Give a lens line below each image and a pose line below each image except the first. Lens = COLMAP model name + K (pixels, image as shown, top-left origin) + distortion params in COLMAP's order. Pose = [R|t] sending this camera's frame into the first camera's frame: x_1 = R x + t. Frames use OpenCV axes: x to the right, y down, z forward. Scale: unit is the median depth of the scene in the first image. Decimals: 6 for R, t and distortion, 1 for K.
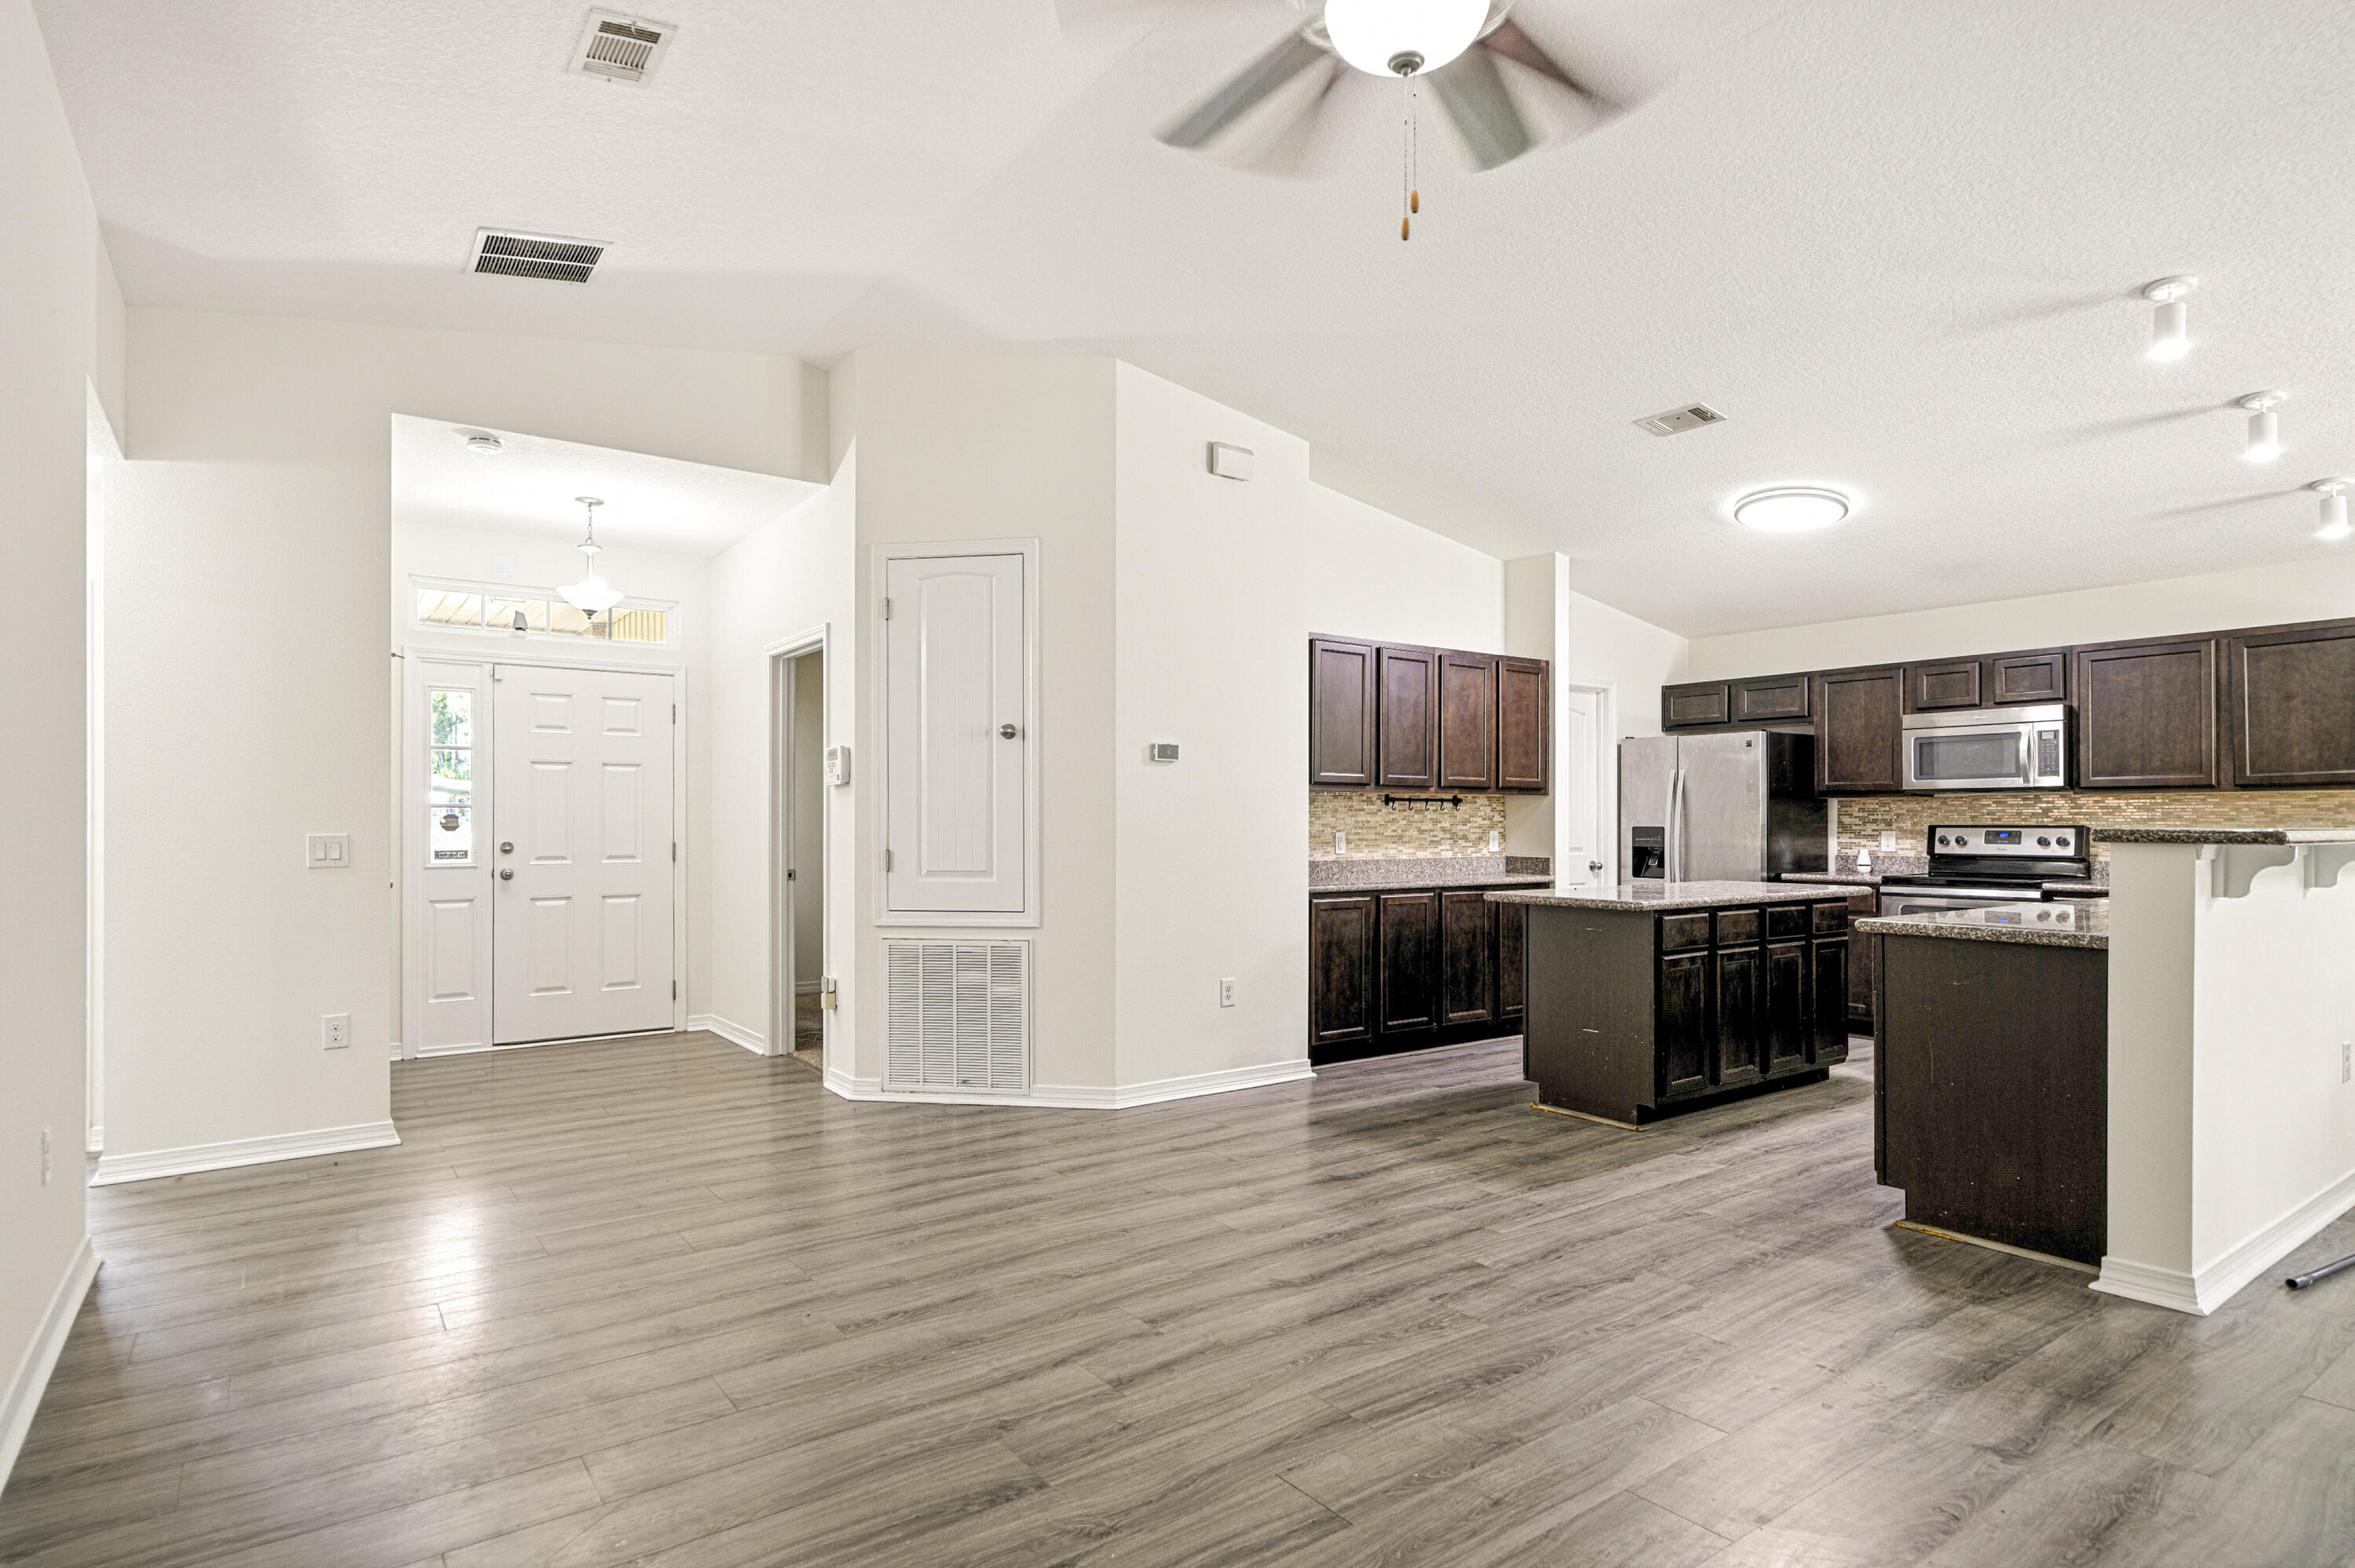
lens RADIAL K [[1226.3, 0, 1149.0], [0, 1226.3, 817.7], [0, 0, 1]] dist [-0.004981, 0.001312]
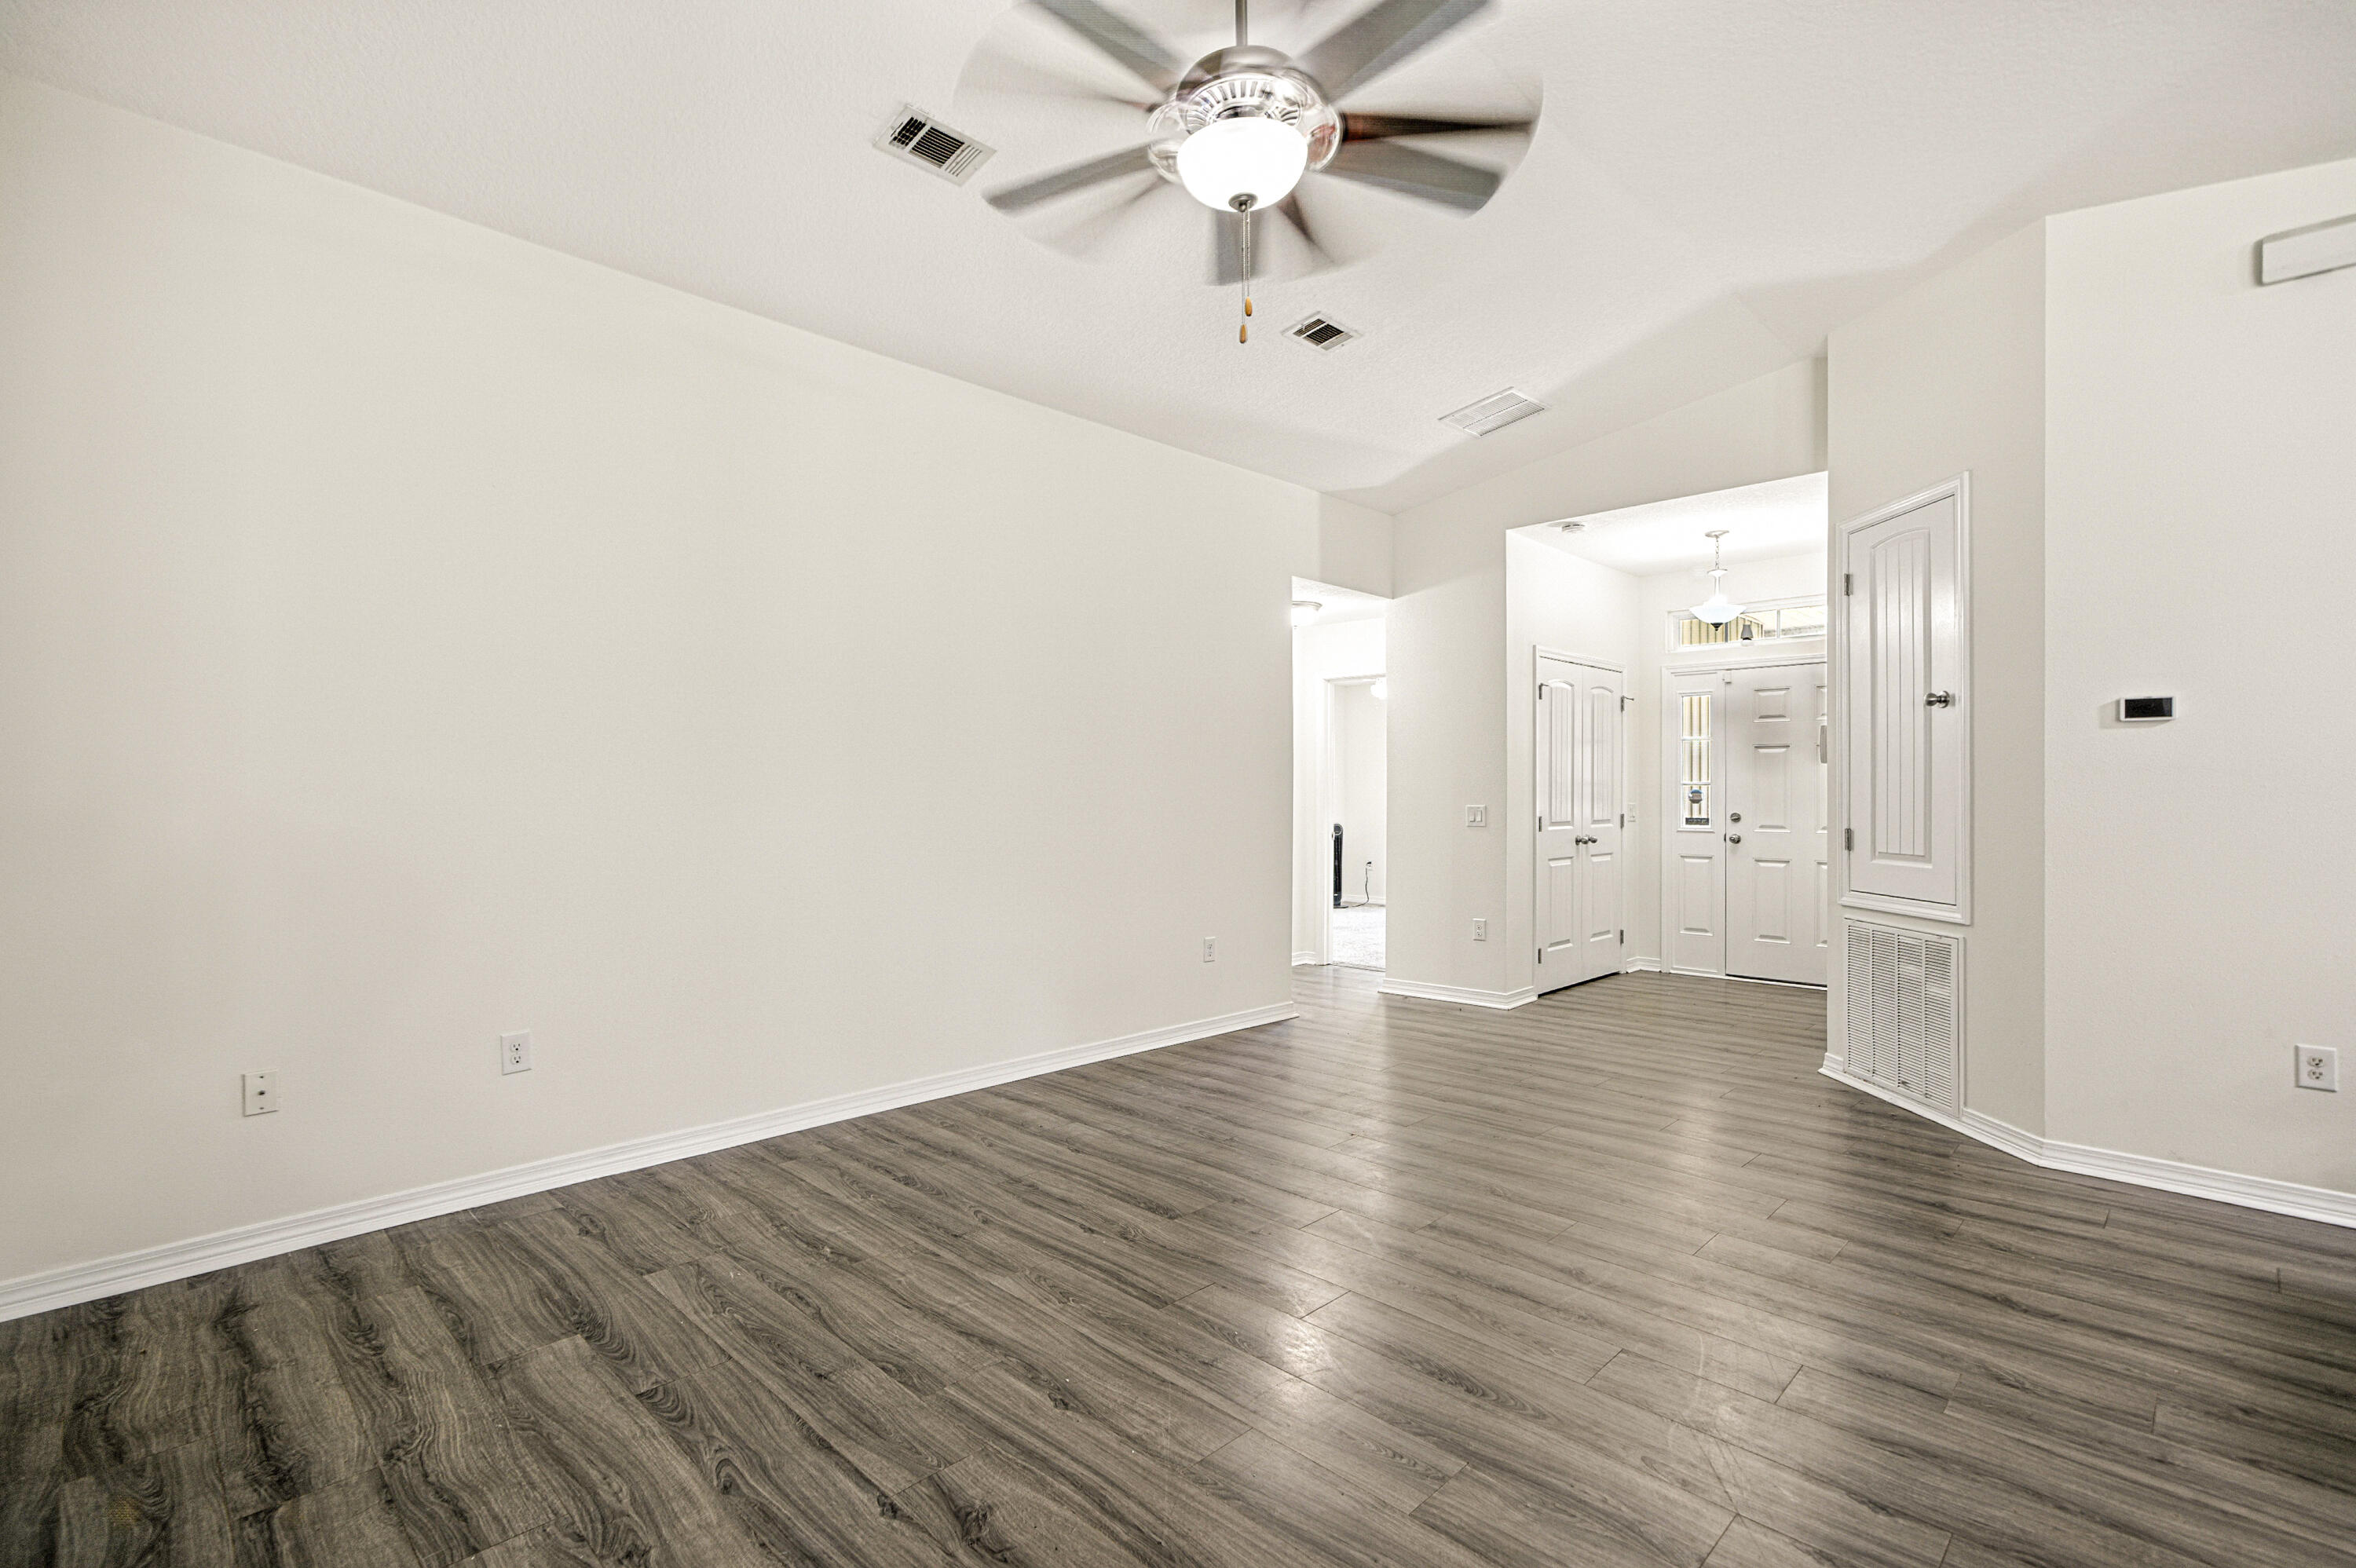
lens RADIAL K [[1067.5, 0, 1174.2], [0, 1067.5, 786.5], [0, 0, 1]] dist [0.003202, 0.001007]
pose [[0.168112, -0.003085, -0.985763, 0.457439], [0.004161, 0.999988, -0.002420, -0.006648], [0.985759, -0.003695, 0.168123, 0.270363]]
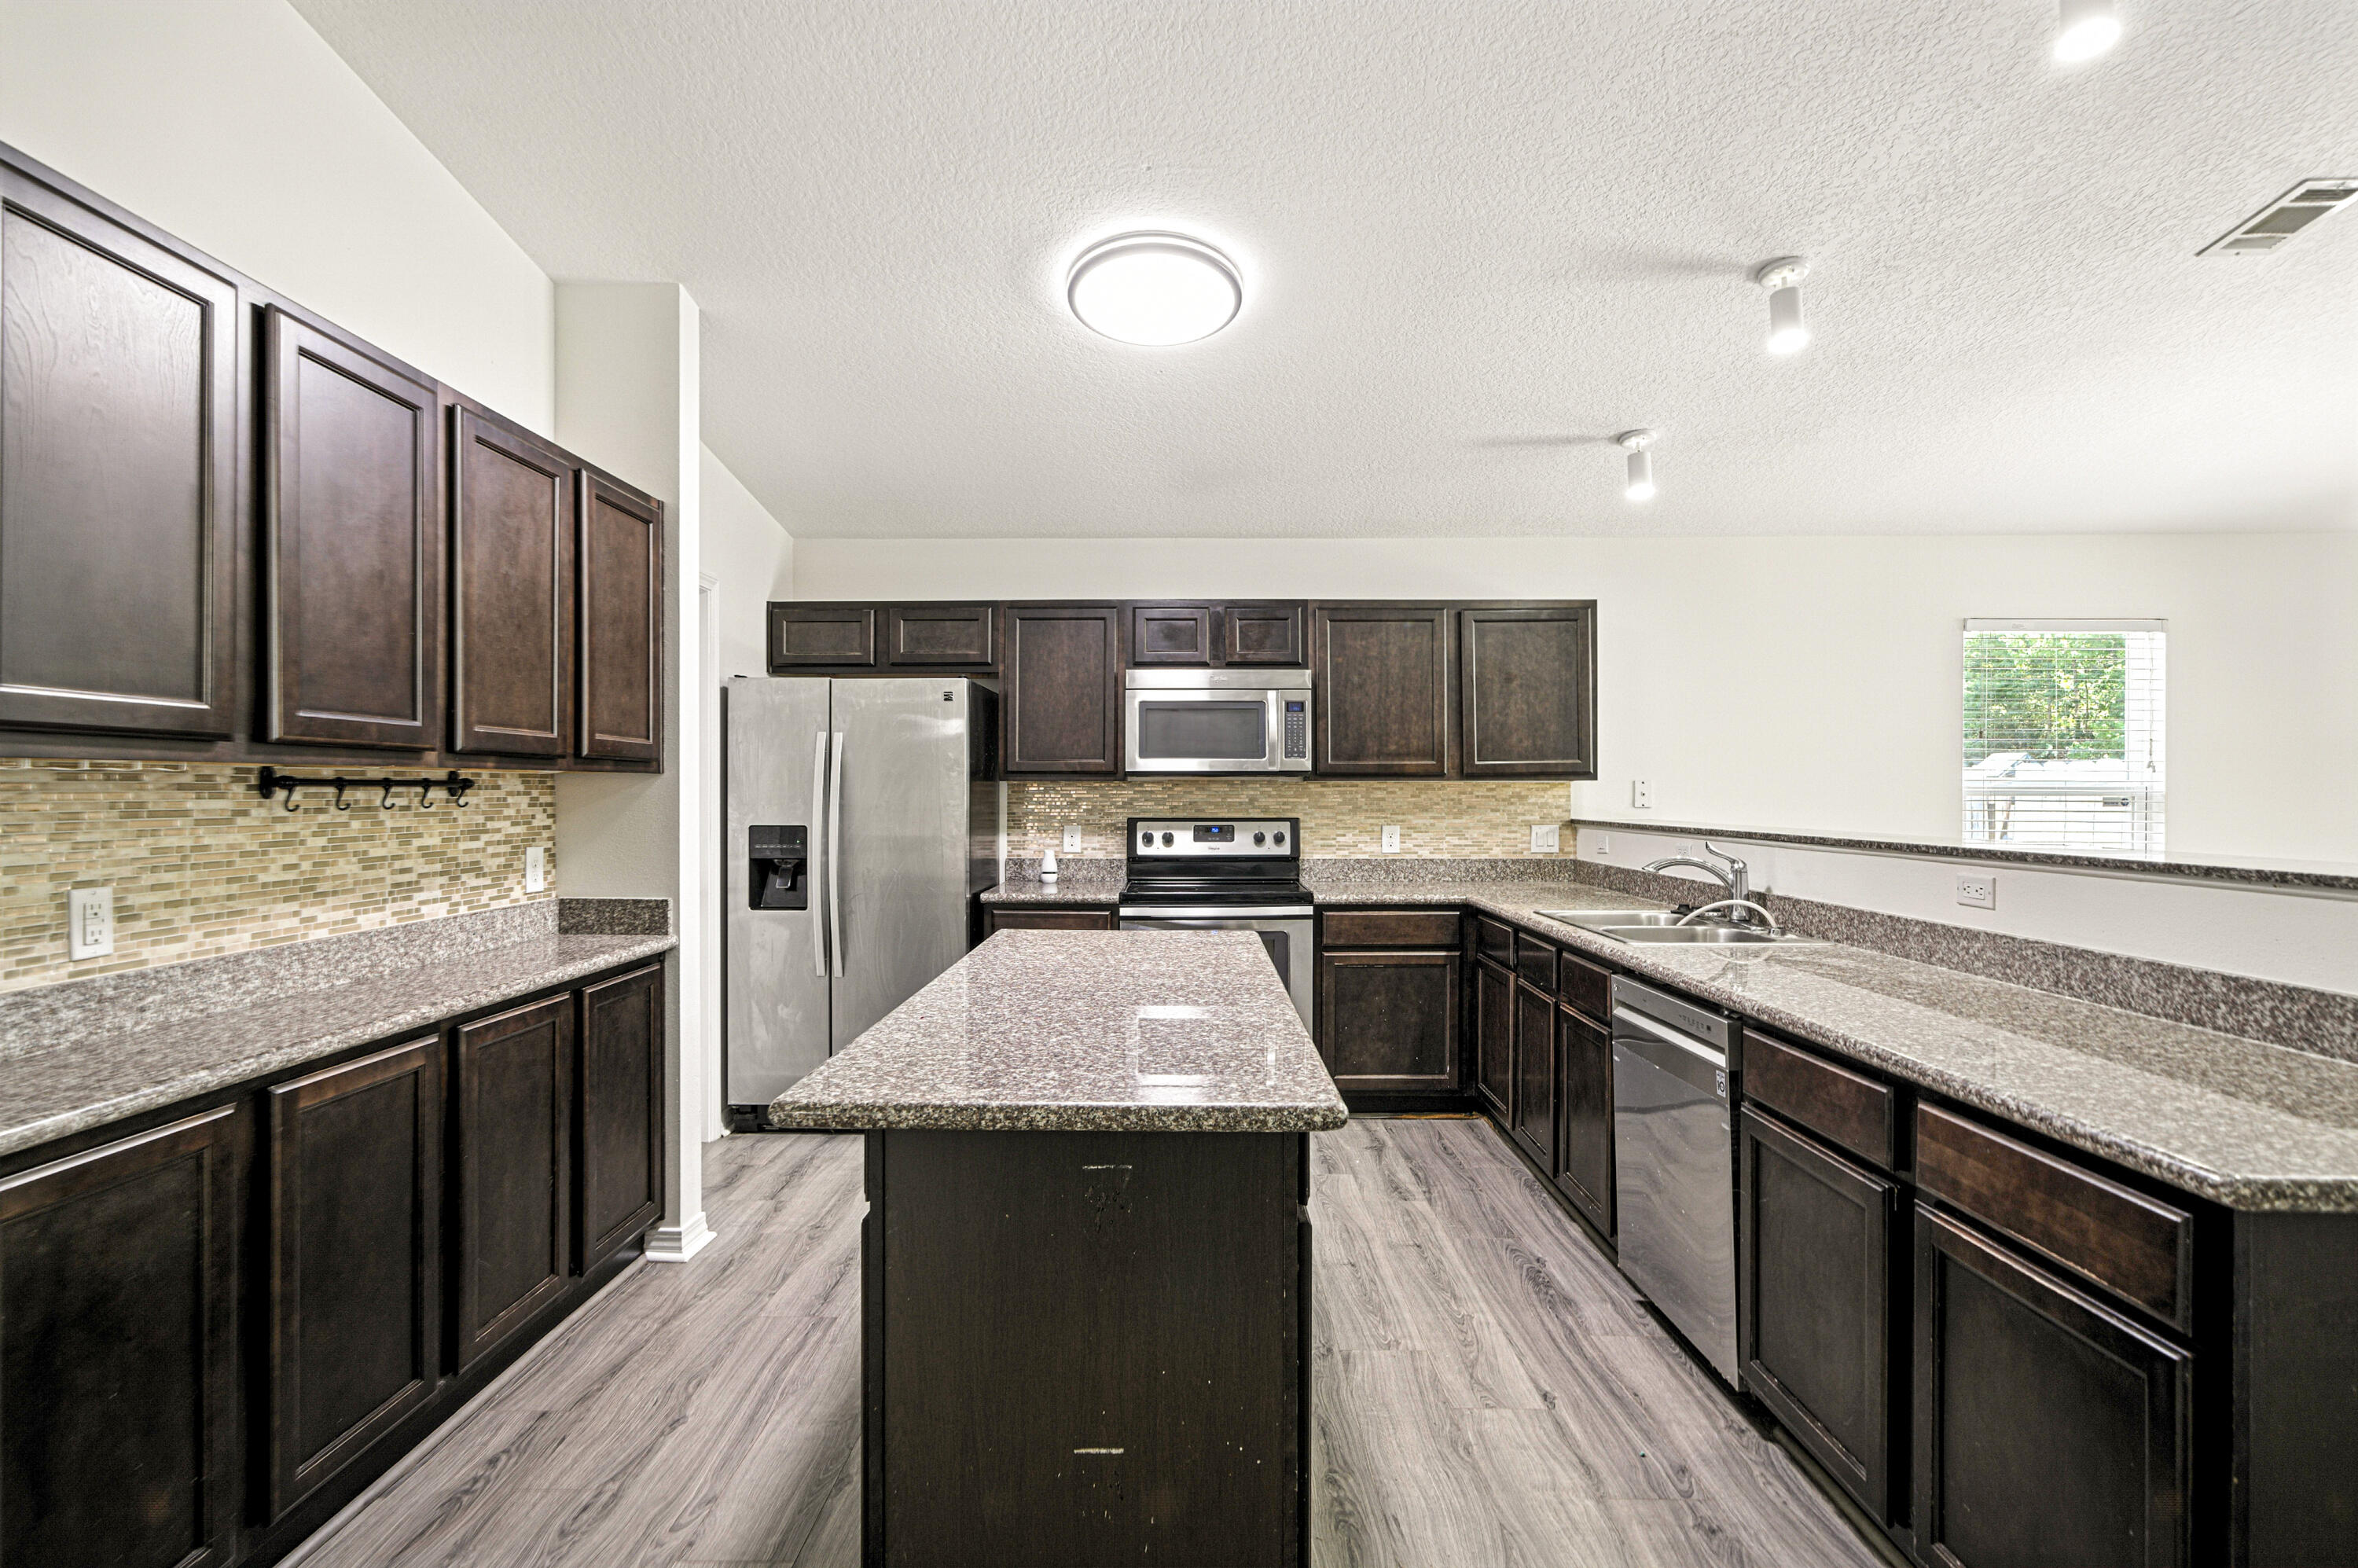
lens RADIAL K [[1129.9, 0, 1174.0], [0, 1129.9, 787.6], [0, 0, 1]] dist [-0.006401, 0.008539]
pose [[0.585968, 0.001455, 0.810333, 0.086053], [-0.003084, 0.999995, 0.000434, -0.014692], [-0.810329, -0.002754, 0.585969, 0.621773]]
